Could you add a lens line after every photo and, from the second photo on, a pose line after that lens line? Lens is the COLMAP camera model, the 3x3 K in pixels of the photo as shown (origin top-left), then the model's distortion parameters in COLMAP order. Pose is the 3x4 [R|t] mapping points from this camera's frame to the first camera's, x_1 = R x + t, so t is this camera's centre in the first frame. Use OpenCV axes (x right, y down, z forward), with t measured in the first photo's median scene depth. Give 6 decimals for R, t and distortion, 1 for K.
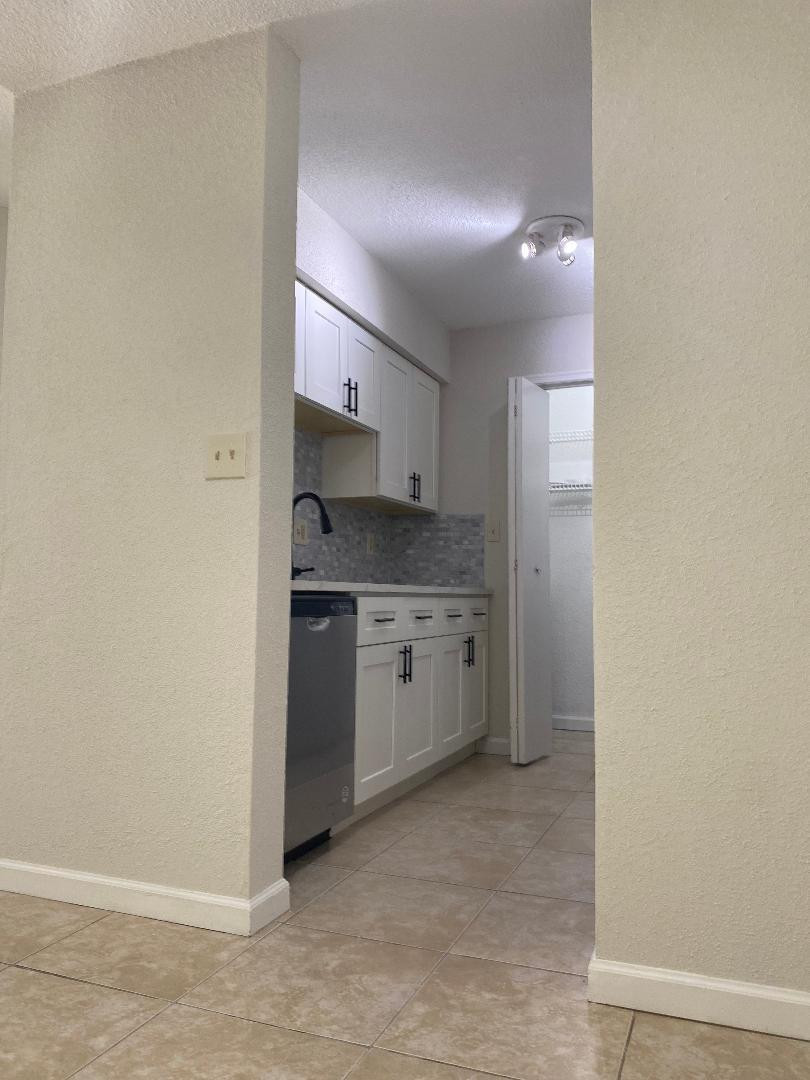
lens RADIAL K [[836.8, 0, 435.0], [0, 836.8, 551.3], [0, 0, 1]] dist [0.024909, -0.065889]
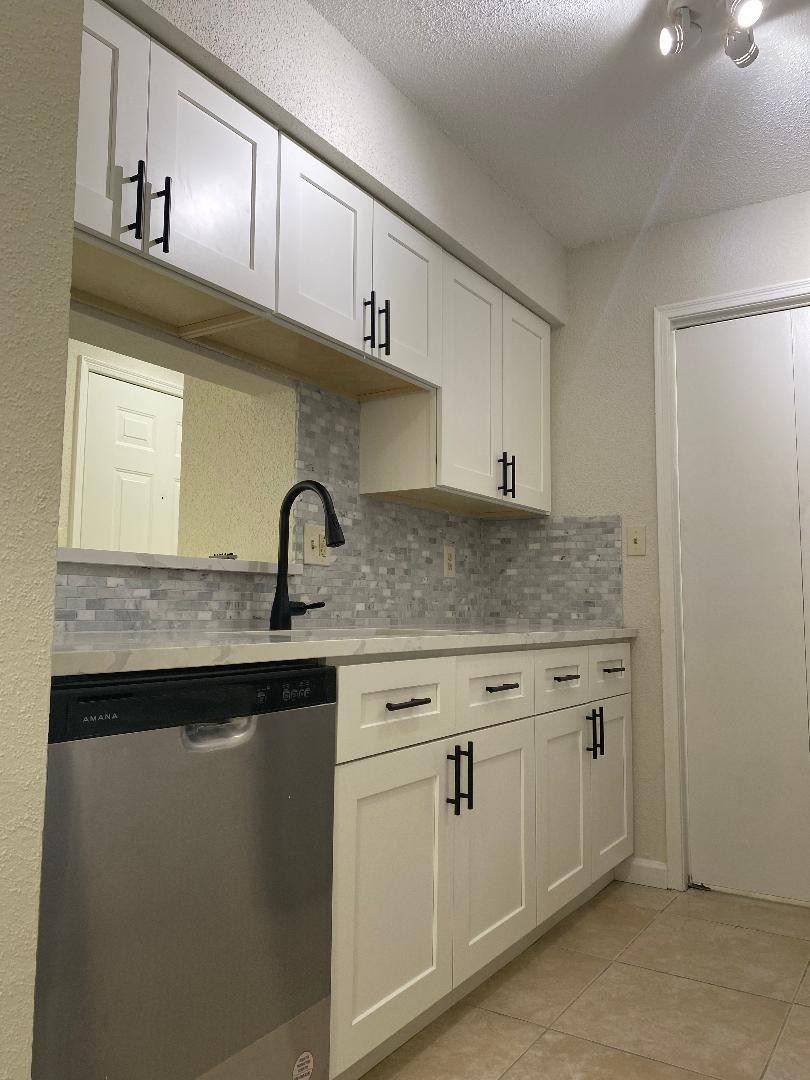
lens RADIAL K [[836.8, 0, 402.0], [0, 836.8, 532.6], [0, 0, 1]] dist [0.024909, -0.065889]
pose [[0.972509, -0.018601, -0.232122, 0.047749], [0.009405, 0.999129, -0.040662, -0.005339], [0.232676, 0.037361, 0.971836, 0.344825]]
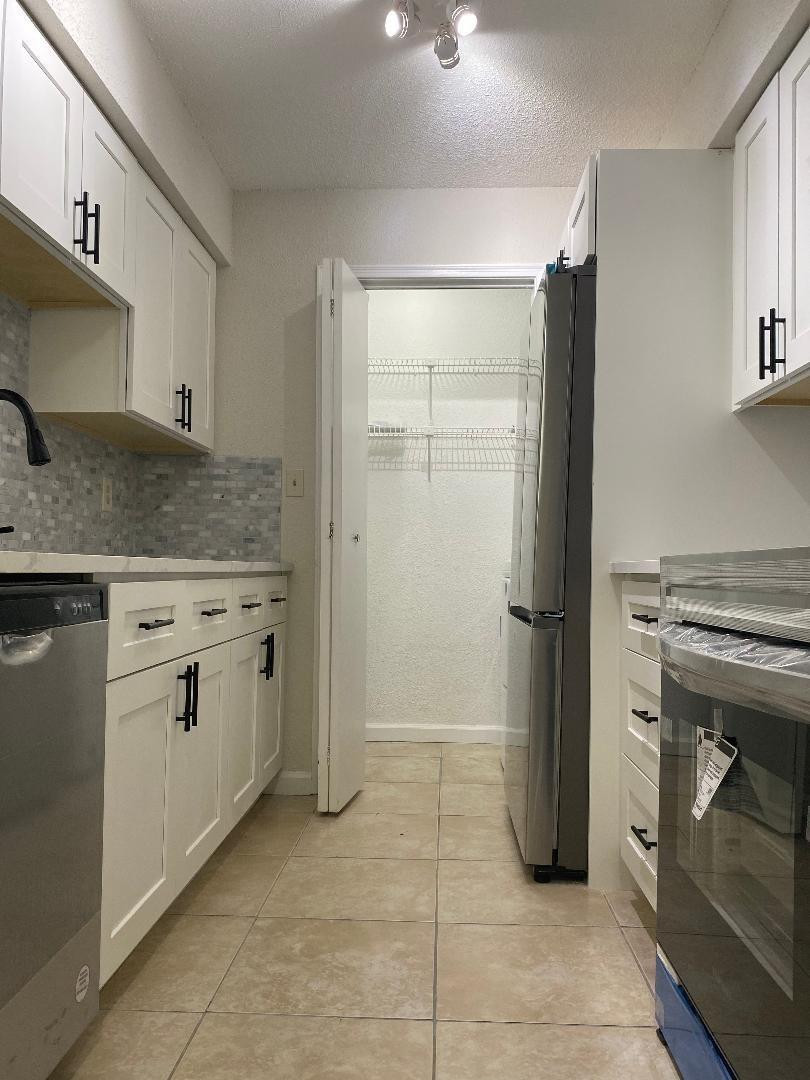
lens RADIAL K [[836.8, 0, 434.6], [0, 836.8, 549.6], [0, 0, 1]] dist [0.024909, -0.065889]
pose [[0.947007, 0.011323, 0.321012, -0.047701], [-0.021974, 0.999321, 0.029576, 0.010120], [-0.320460, -0.035063, 0.946613, 0.315717]]
